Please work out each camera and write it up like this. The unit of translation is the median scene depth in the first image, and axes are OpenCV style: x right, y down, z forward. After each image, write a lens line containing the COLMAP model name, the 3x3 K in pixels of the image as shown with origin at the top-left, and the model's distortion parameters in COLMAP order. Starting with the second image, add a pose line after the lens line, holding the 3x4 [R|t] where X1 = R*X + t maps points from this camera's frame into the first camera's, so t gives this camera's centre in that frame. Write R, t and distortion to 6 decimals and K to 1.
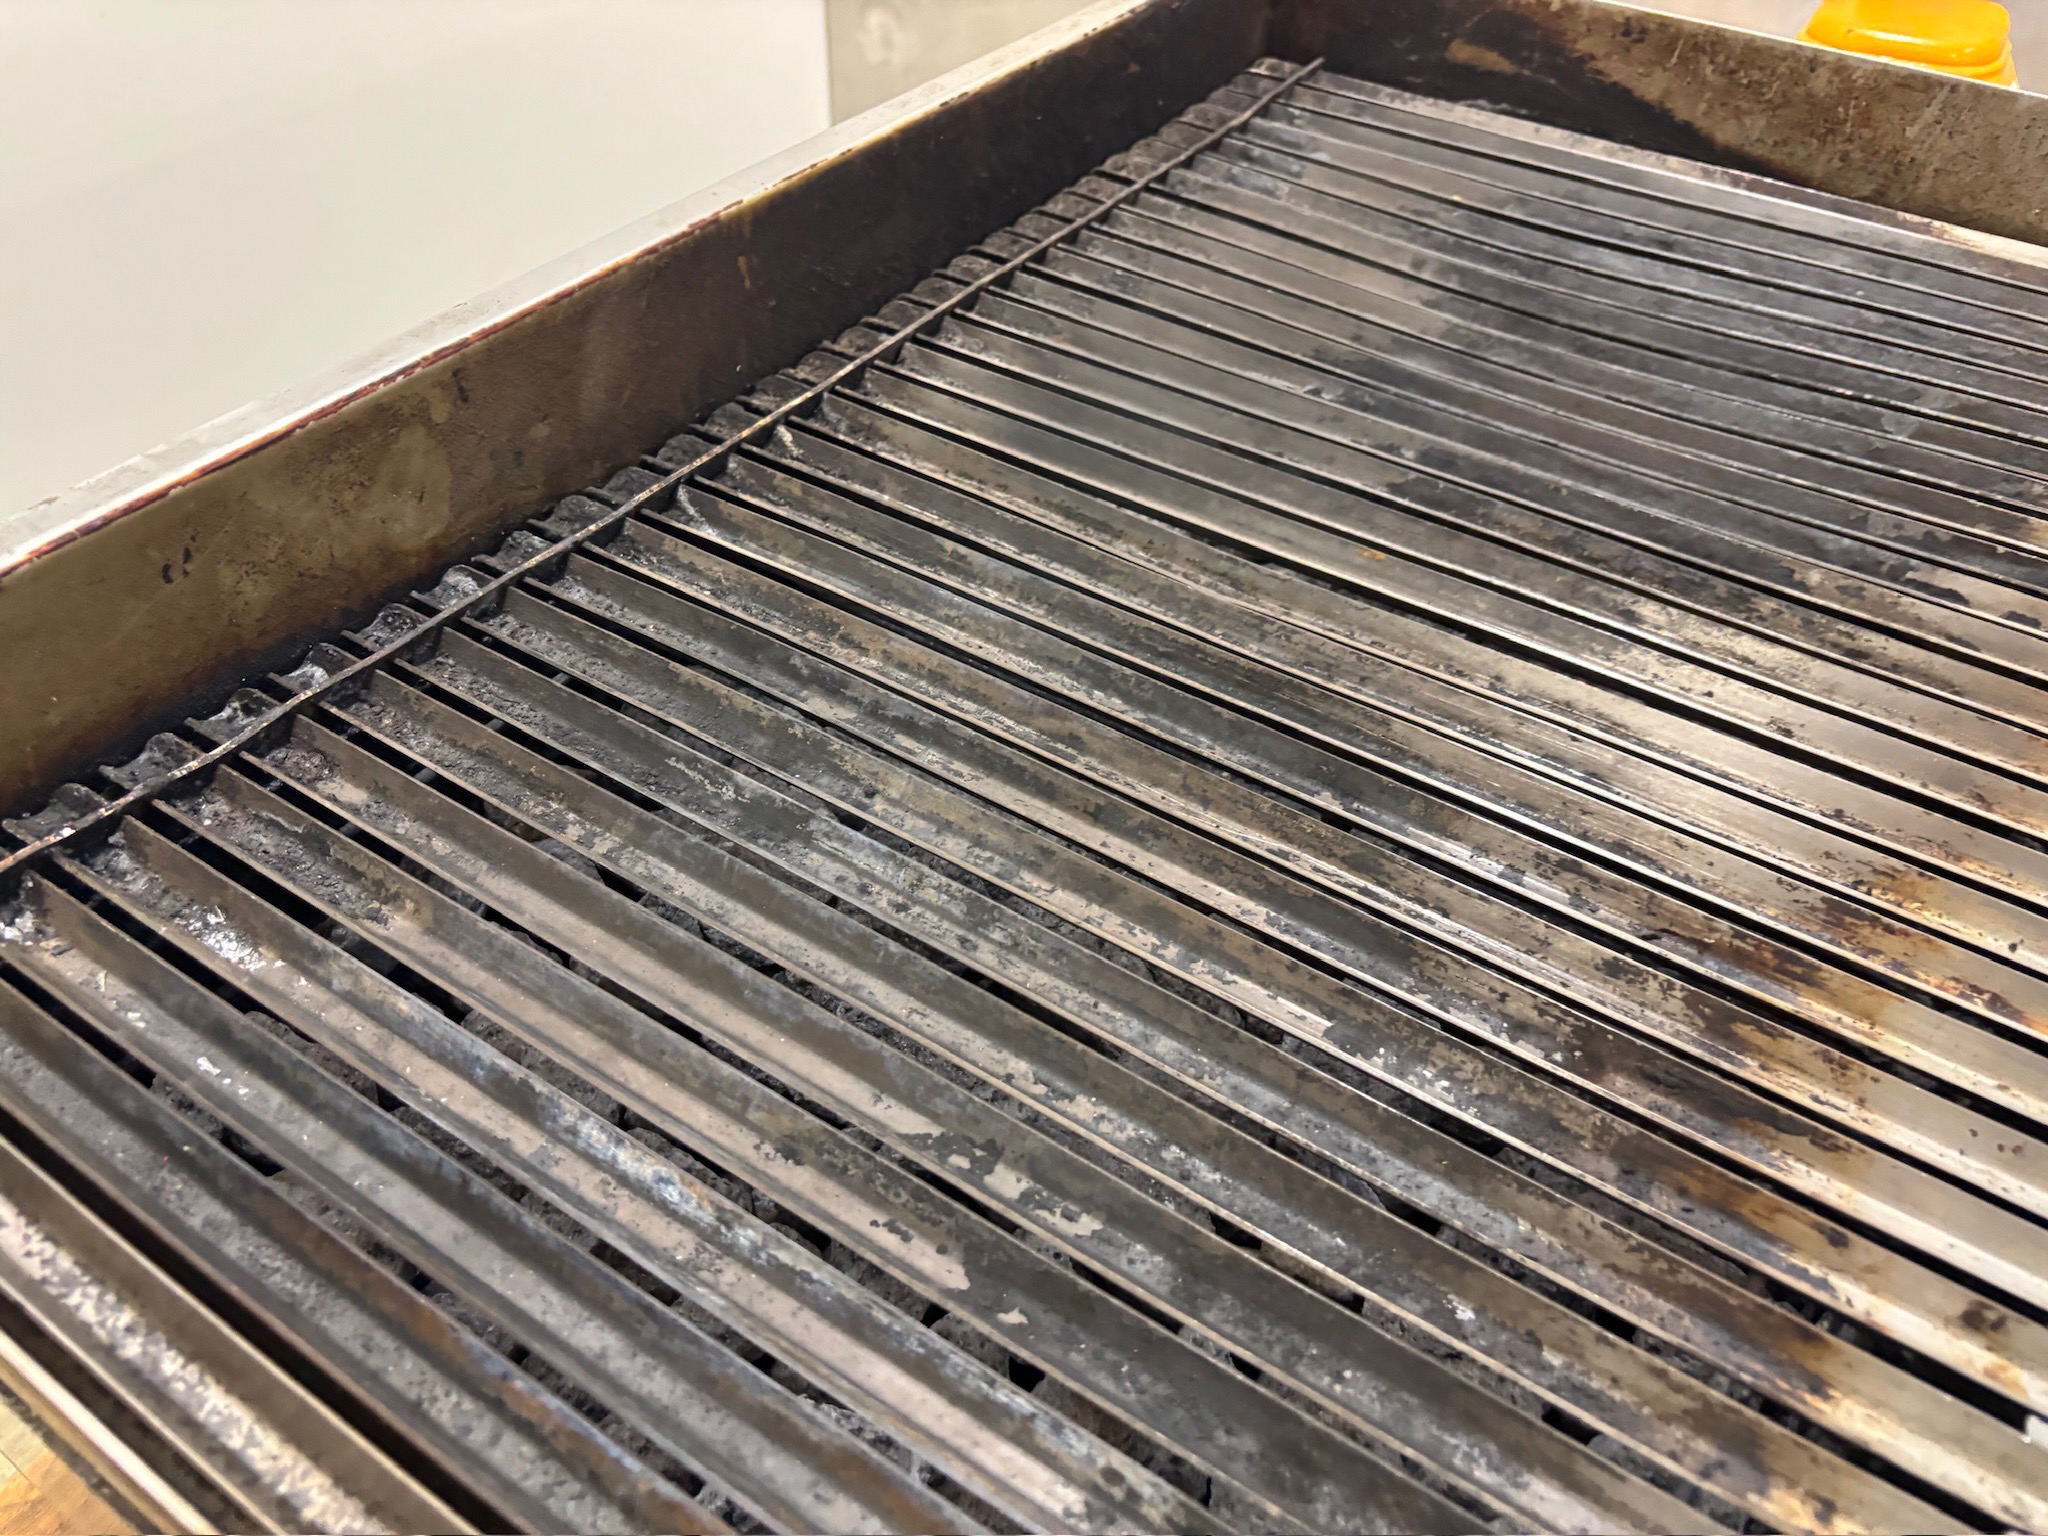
lens RADIAL K [[1586.7, 0, 1071.4], [0, 1586.7, 711.6], [0, 0, 1]] dist [0.000770, -0.005507]
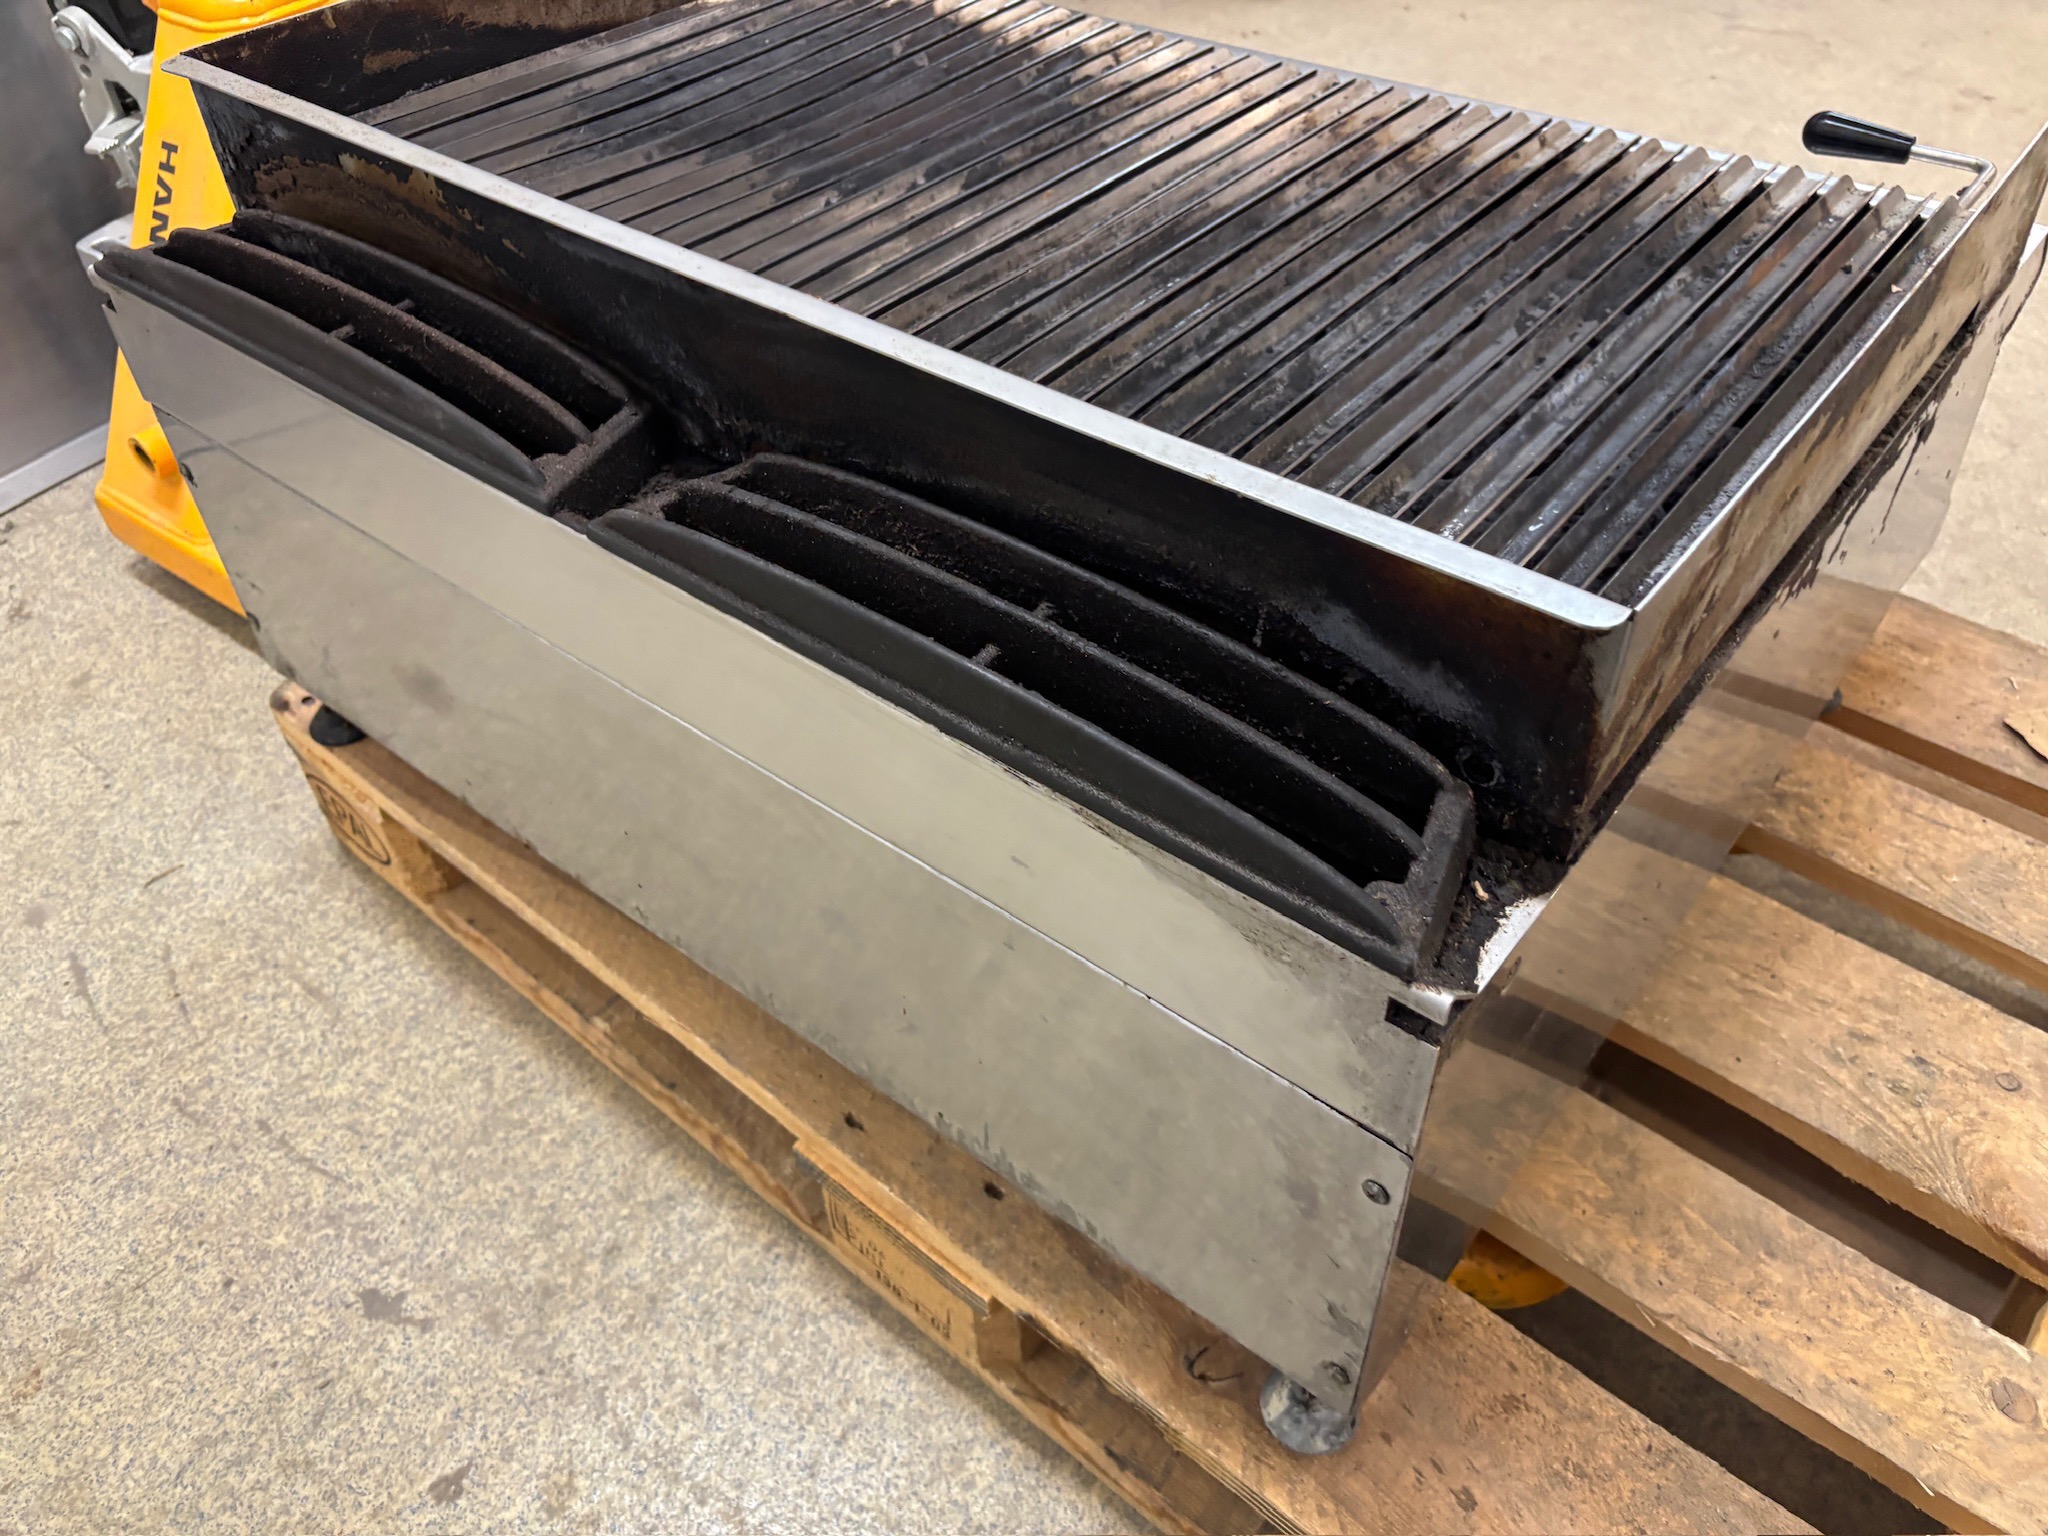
lens RADIAL K [[1616.2, 0, 1024.0], [0, 1616.2, 768.0], [0, 0, 1]] dist [0.014245, -0.007688]
pose [[0.087307, -0.676710, 0.731055, -1.546313], [0.671702, 0.581928, 0.458450, -0.586084], [-0.735659, 0.451025, 0.505354, 0.525336]]
